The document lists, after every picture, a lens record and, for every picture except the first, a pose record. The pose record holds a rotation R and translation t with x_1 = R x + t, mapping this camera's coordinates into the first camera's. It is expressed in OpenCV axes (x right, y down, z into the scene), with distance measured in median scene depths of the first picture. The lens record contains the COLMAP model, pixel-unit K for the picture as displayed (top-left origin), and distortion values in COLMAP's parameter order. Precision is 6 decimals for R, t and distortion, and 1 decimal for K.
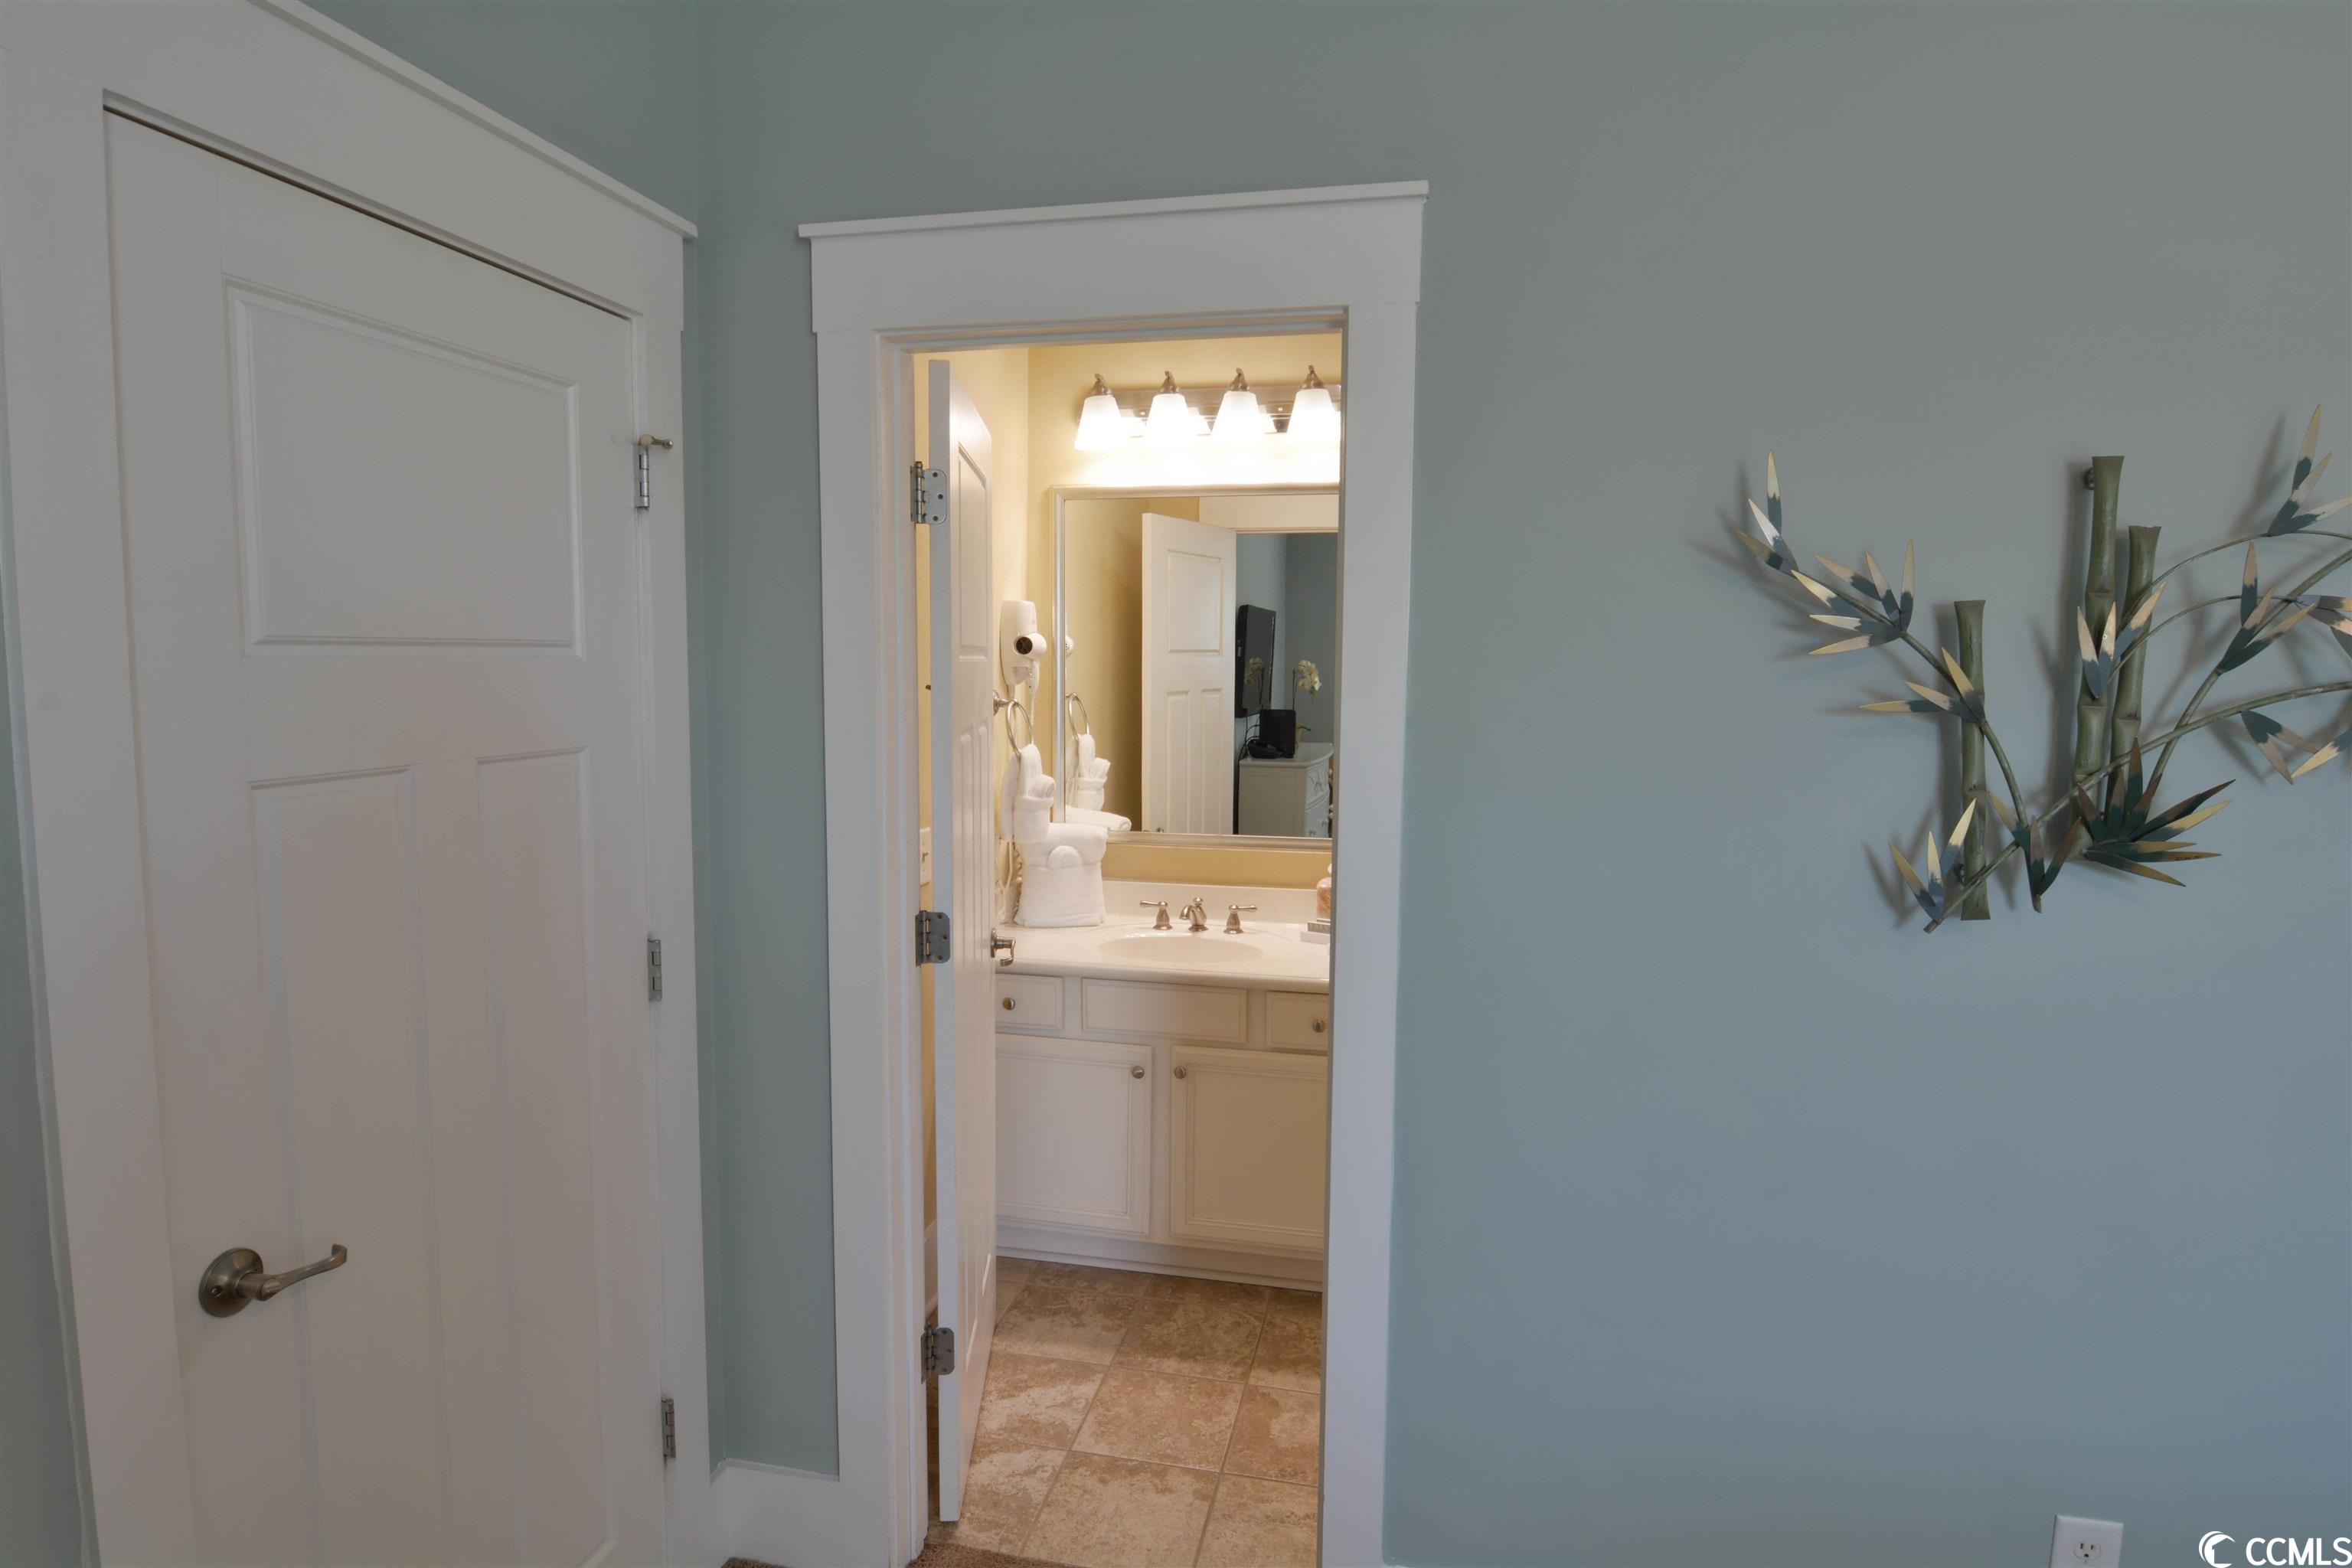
lens RADIAL K [[1242.0, 0, 1181.7], [0, 1242.0, 779.1], [0, 0, 1]] dist [-0.017830, -0.005603]
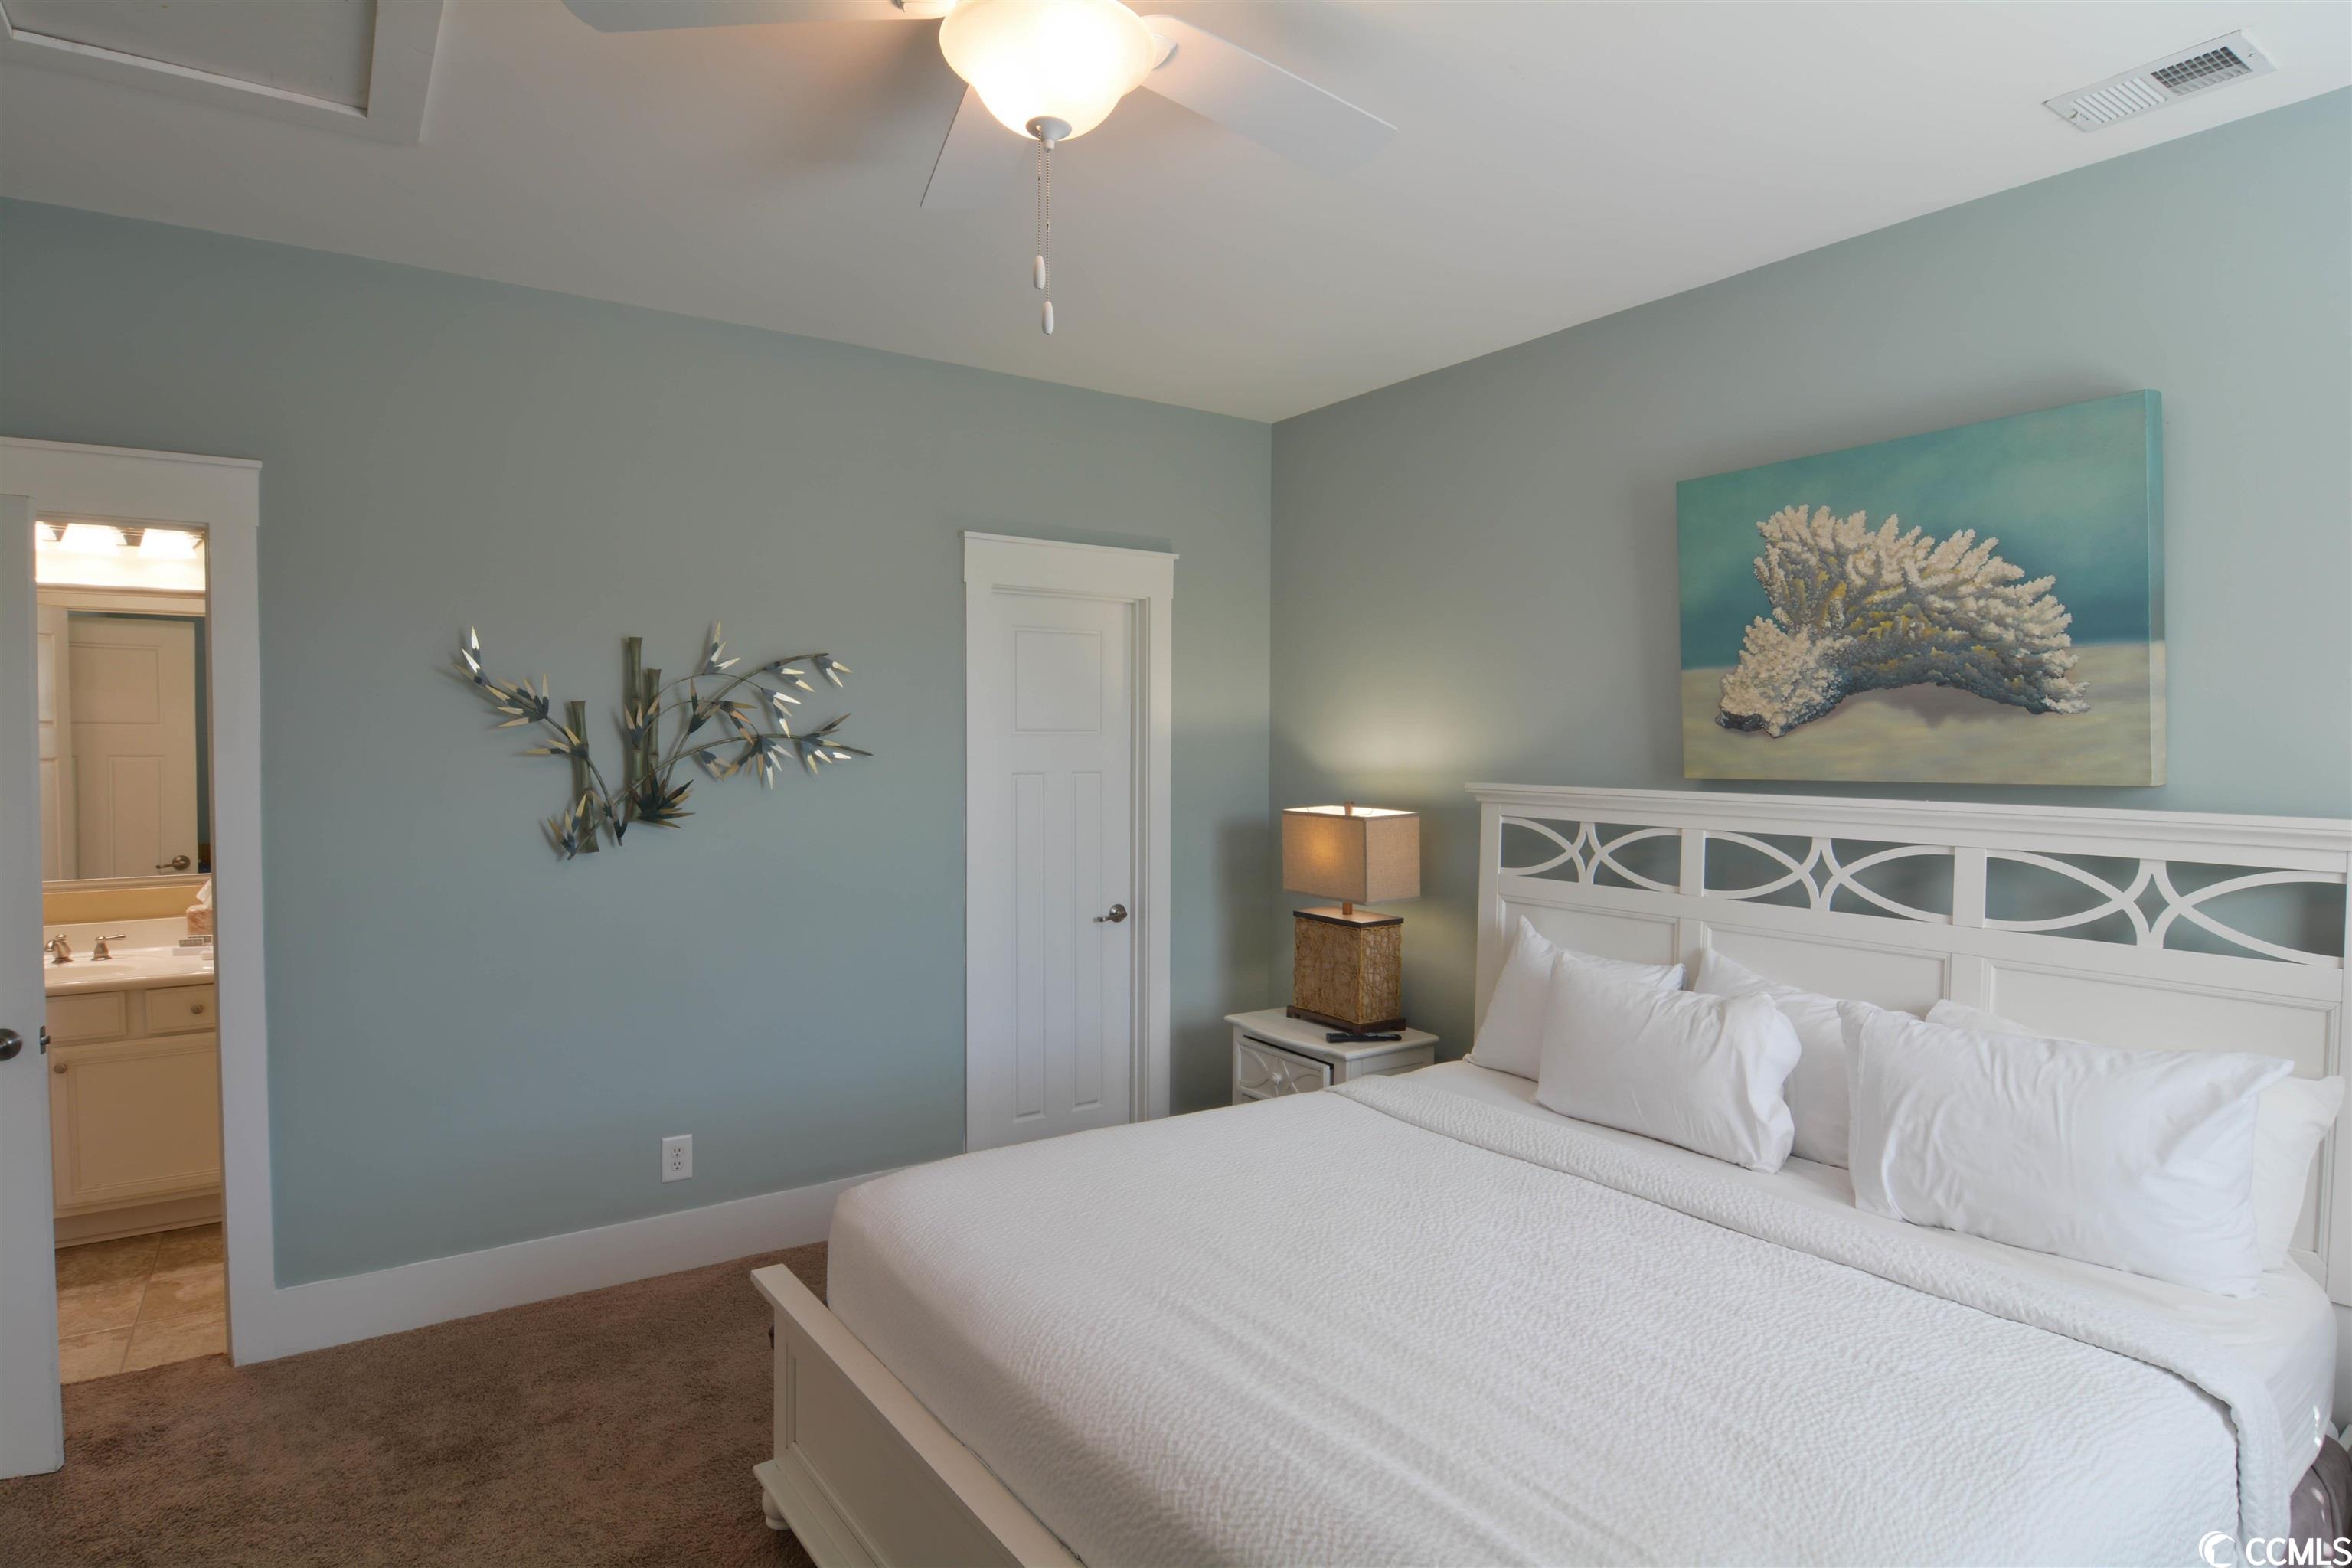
lens RADIAL K [[1242.0, 0, 1176.8], [0, 1242.0, 771.4], [0, 0, 1]] dist [-0.017830, -0.005603]
pose [[0.686682, -0.029613, 0.726354, -0.124019], [0.072913, 0.996937, -0.028287, 0.068278], [-0.723292, 0.072385, 0.686738, -0.735392]]
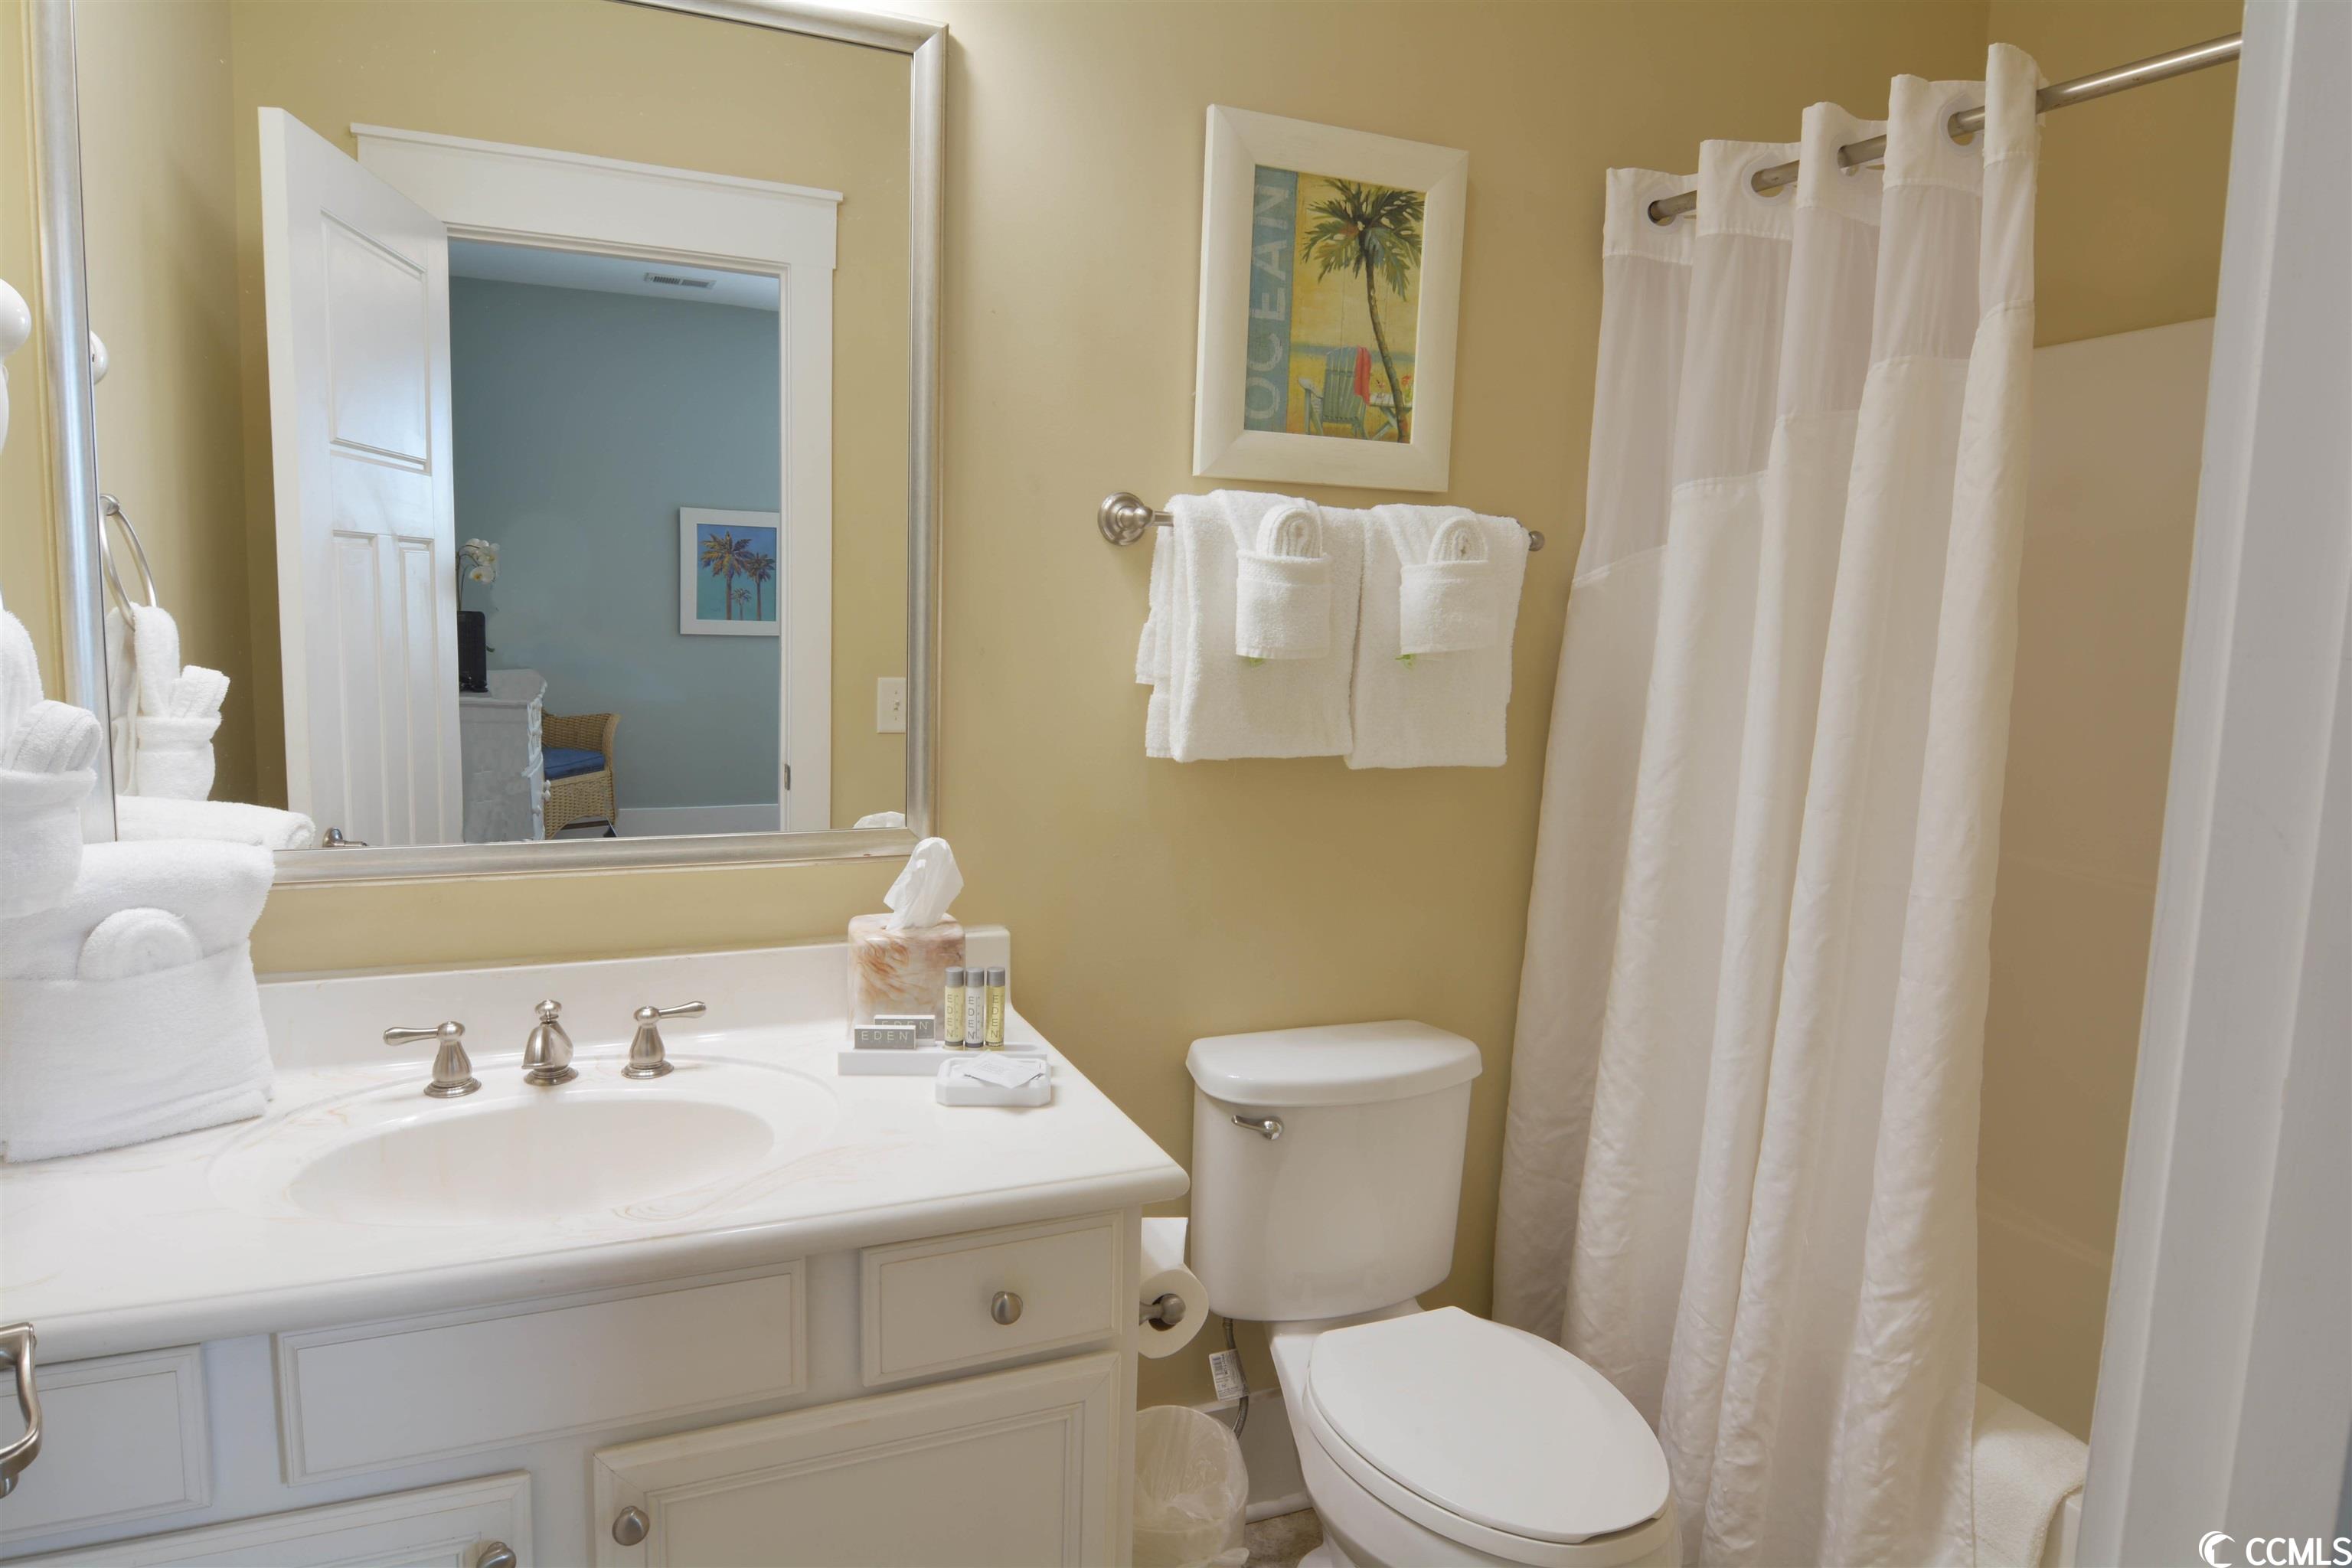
lens RADIAL K [[1422.3, 0, 1181.5], [0, 1422.3, 774.3], [0, 0, 1]] dist [-0.022539, -0.000305]
pose [[0.813799, -0.055299, 0.578510, -0.106832], [0.035980, 0.998347, 0.044816, 0.012441], [-0.580032, -0.015656, 0.814443, 0.674958]]
